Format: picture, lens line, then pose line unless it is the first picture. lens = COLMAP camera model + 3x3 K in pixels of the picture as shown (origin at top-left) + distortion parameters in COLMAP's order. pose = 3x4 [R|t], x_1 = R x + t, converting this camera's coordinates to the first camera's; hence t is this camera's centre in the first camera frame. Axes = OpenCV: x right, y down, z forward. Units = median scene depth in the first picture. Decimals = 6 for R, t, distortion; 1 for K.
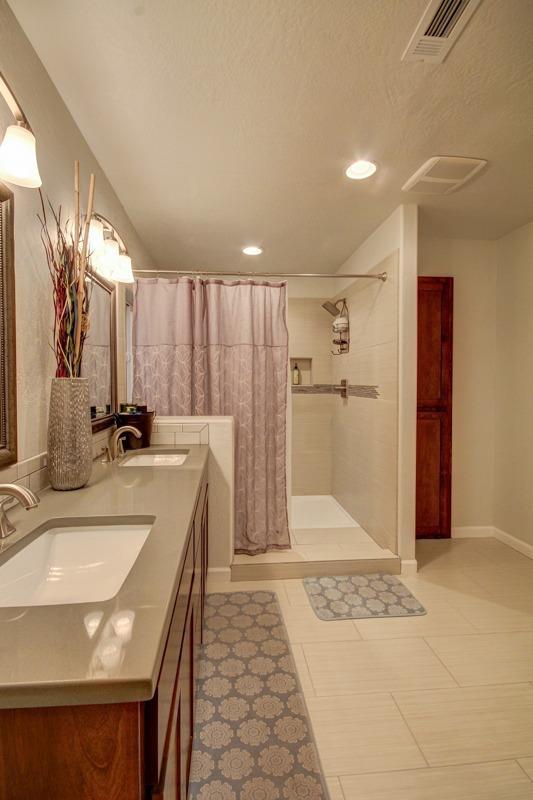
lens RADIAL K [[371.4, 0, 259.6], [0, 371.4, 397.0], [0, 0, 1]] dist [-0.010733, -0.001606]
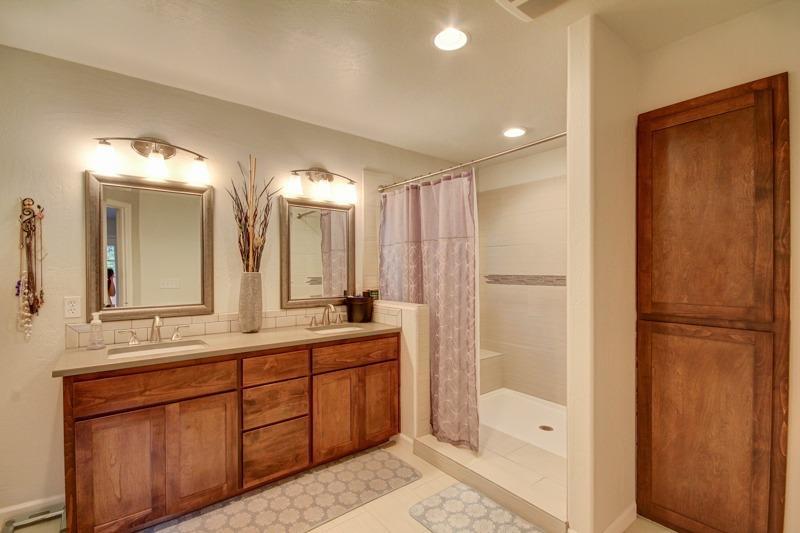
lens RADIAL K [[371.4, 0, 412.2], [0, 371.4, 284.0], [0, 0, 1]] dist [-0.010733, -0.001606]
pose [[0.554870, 0.028839, -0.831437, 0.608553], [-0.031516, 0.999410, 0.013632, -0.018524], [0.831340, 0.018640, 0.555452, 0.269449]]
